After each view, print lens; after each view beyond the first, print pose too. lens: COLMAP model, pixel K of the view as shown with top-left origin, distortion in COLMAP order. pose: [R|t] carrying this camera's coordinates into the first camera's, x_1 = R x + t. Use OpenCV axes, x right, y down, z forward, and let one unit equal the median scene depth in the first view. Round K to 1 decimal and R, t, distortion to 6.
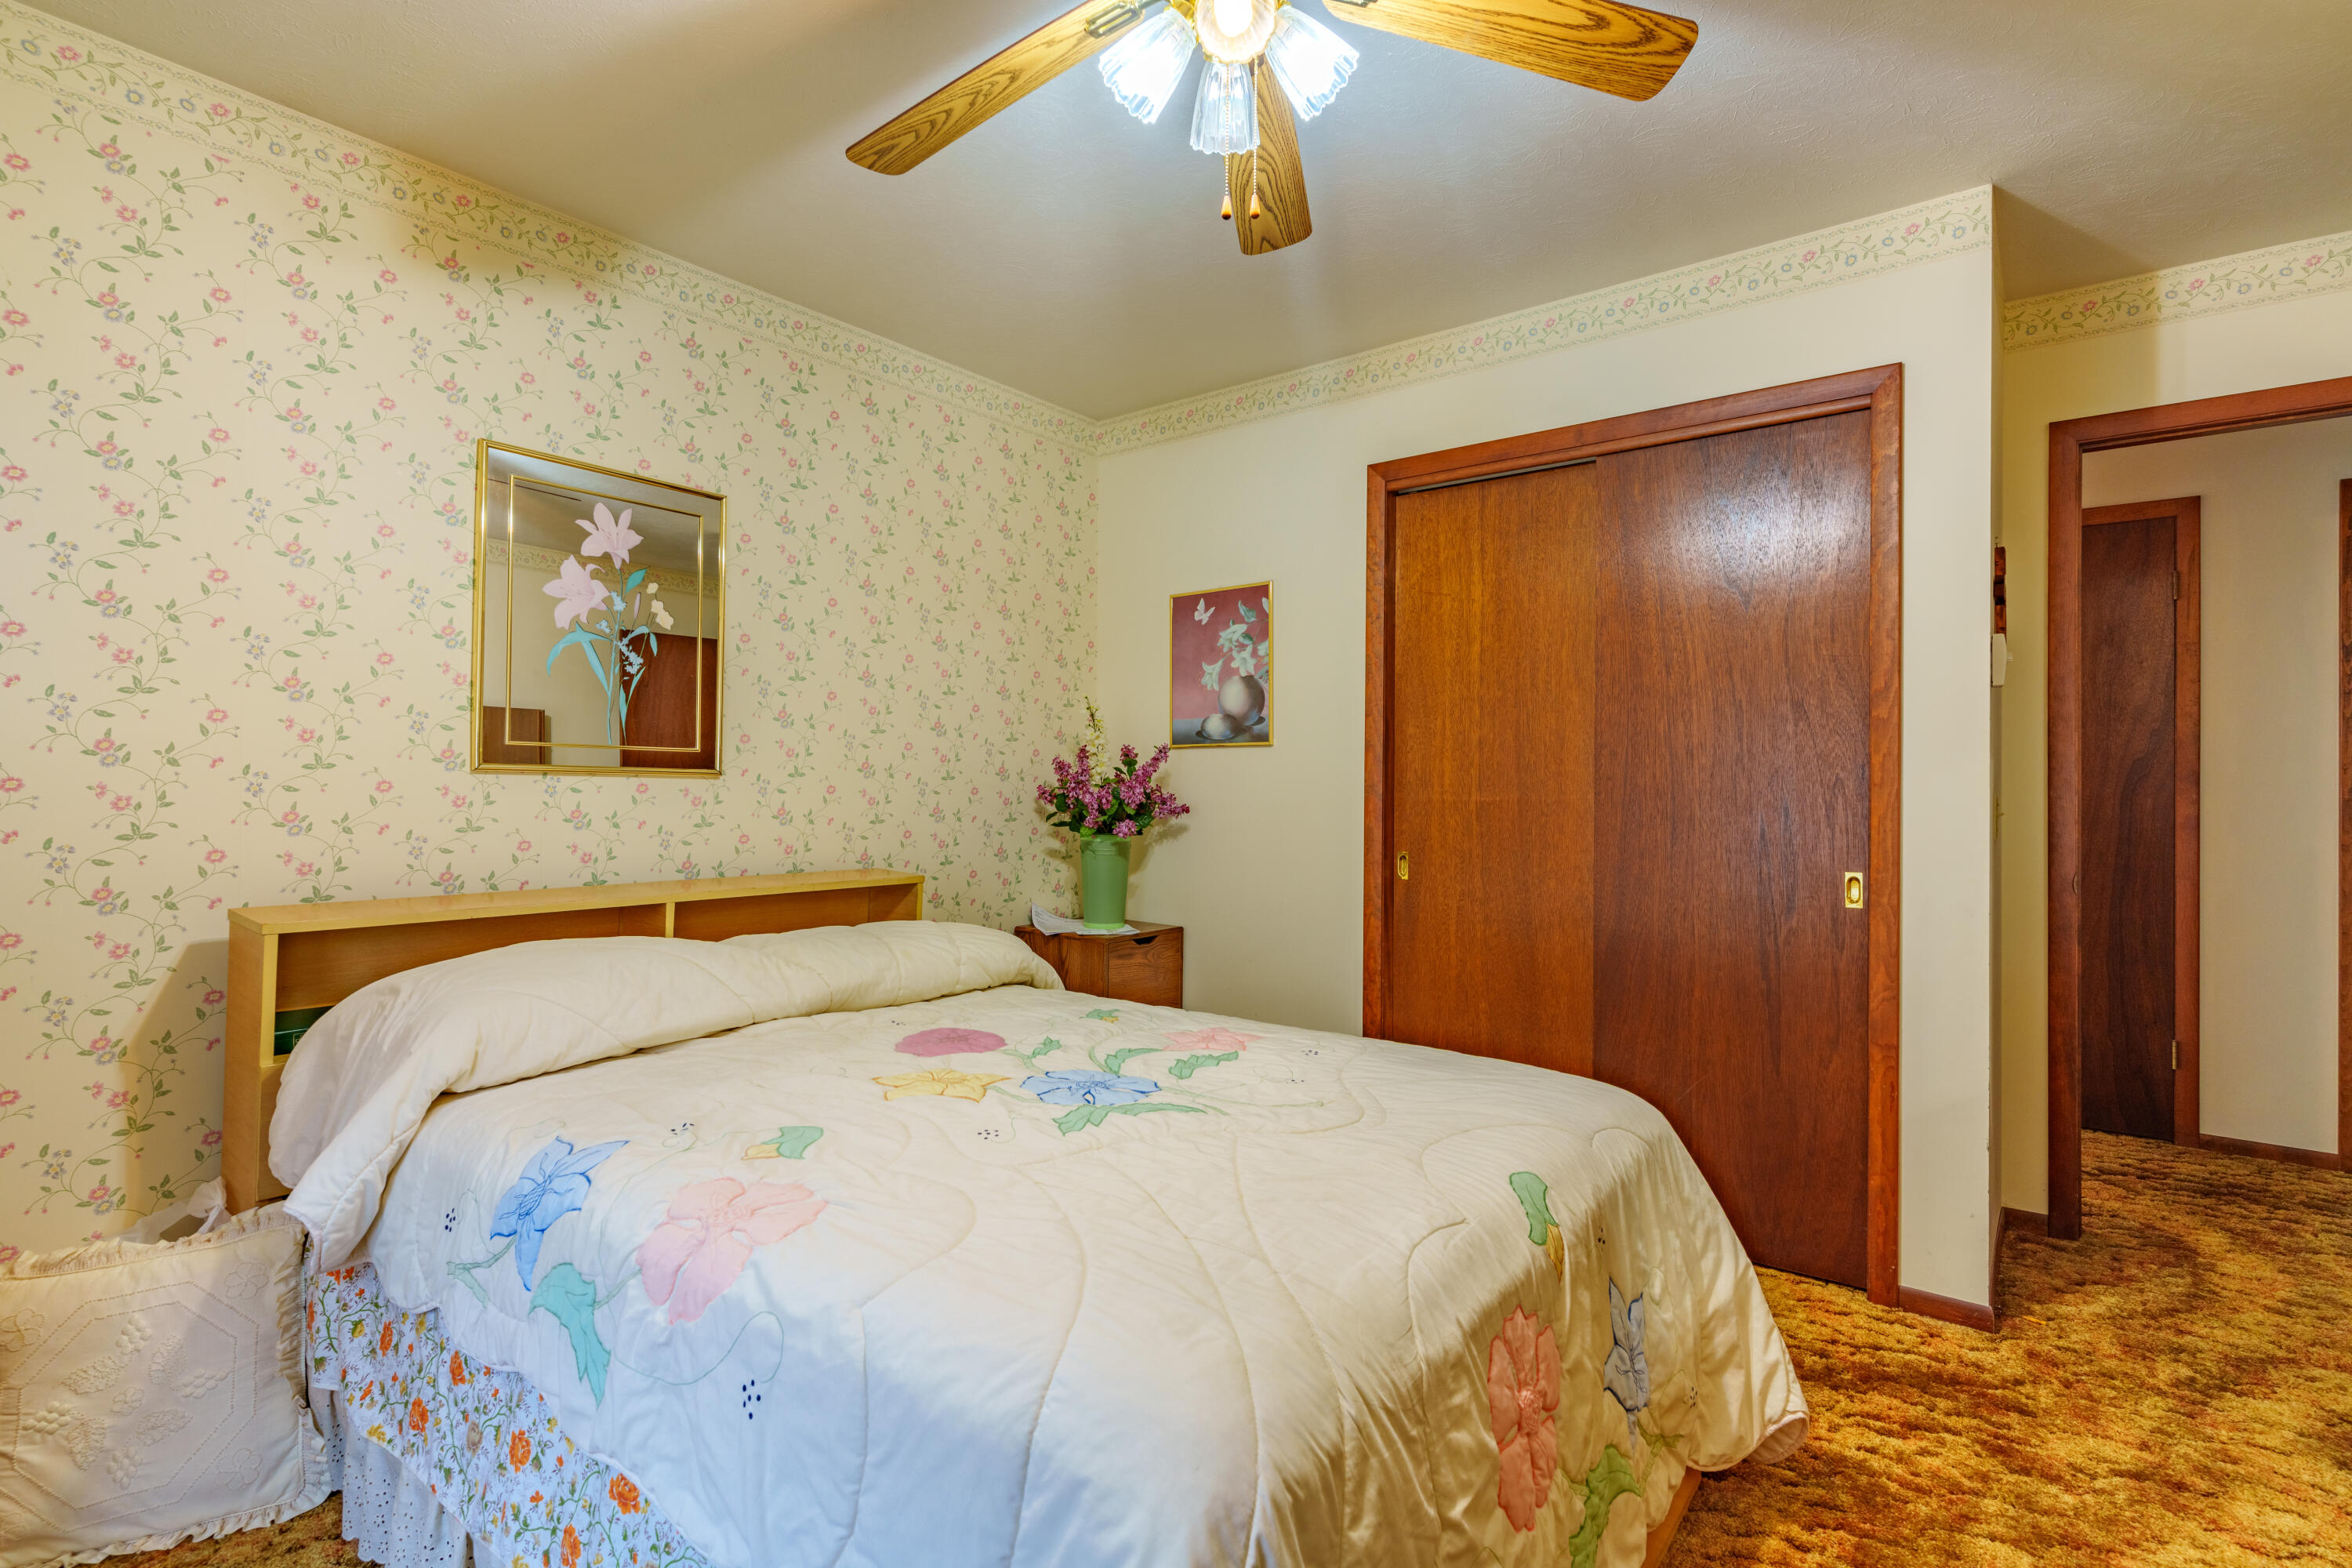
lens RADIAL K [[1113.9, 0, 1179.8], [0, 1113.9, 781.5], [0, 0, 1]] dist [0.004244, 0.000171]
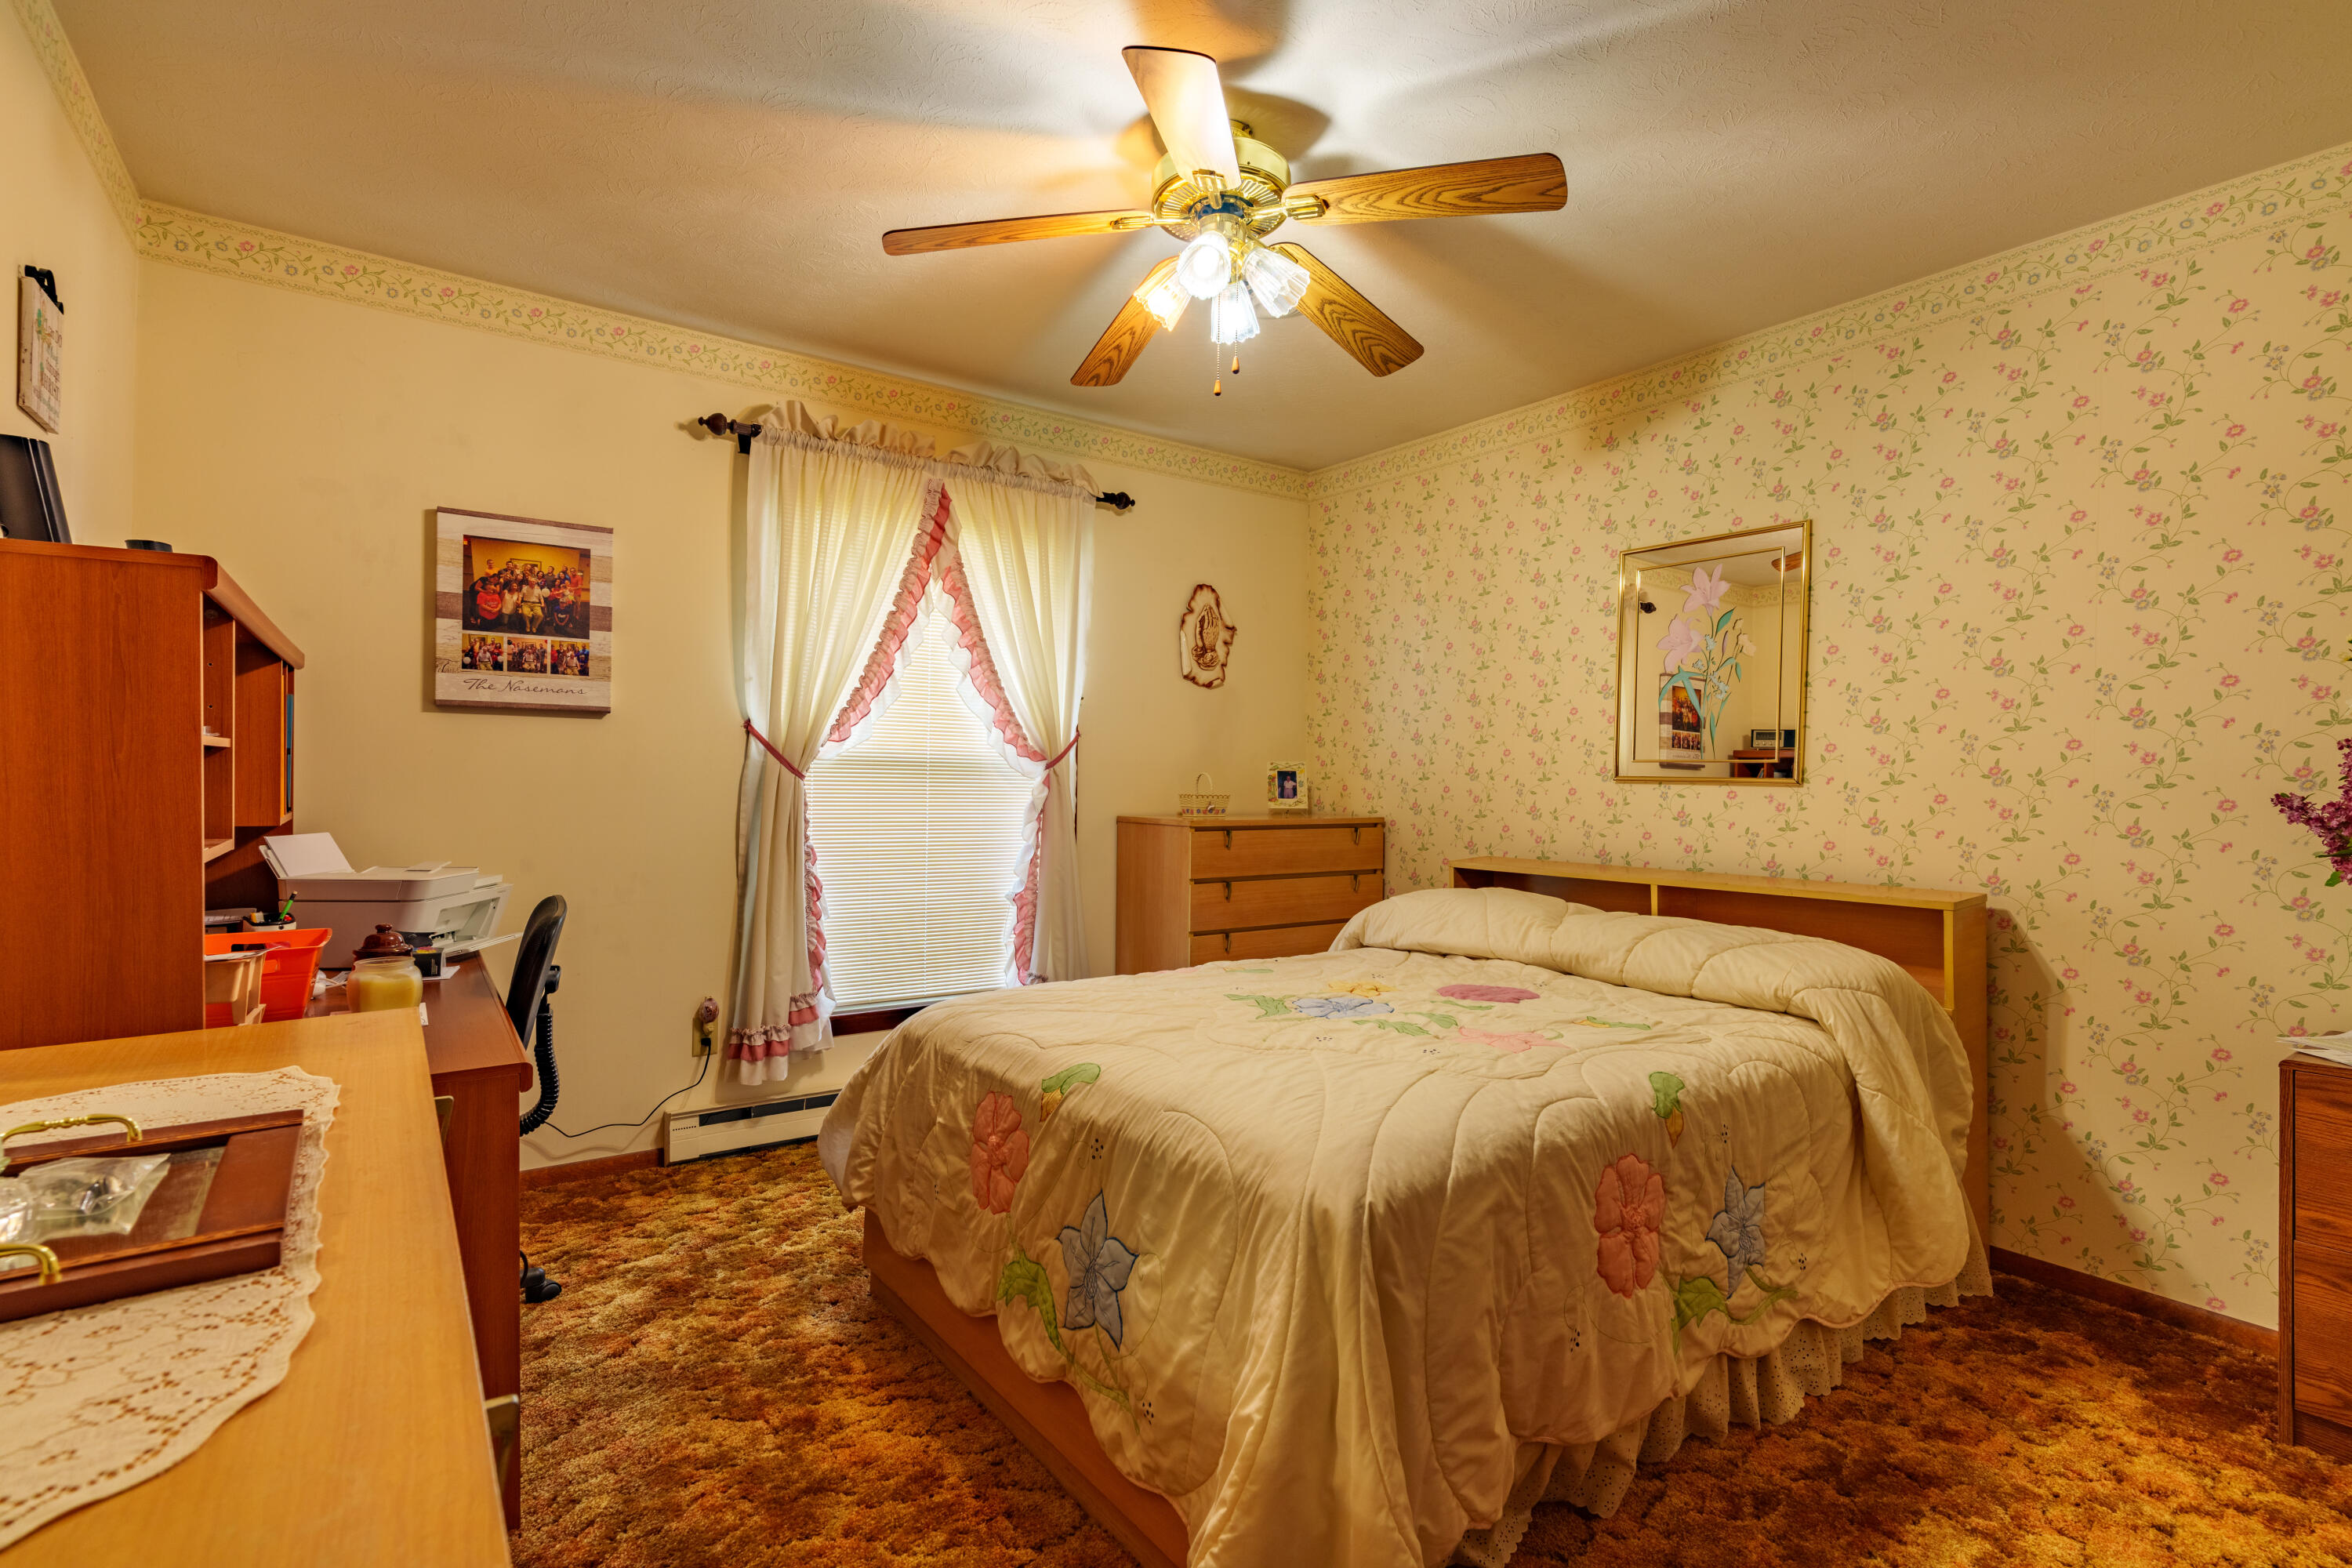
lens RADIAL K [[1113.9, 0, 1180.5], [0, 1113.9, 782.8], [0, 0, 1]] dist [0.004244, 0.000171]
pose [[-0.275209, -0.008998, -0.961342, 0.833046], [-0.007750, 0.999944, -0.007140, 0.006393], [0.961353, 0.005486, -0.275264, 0.772111]]
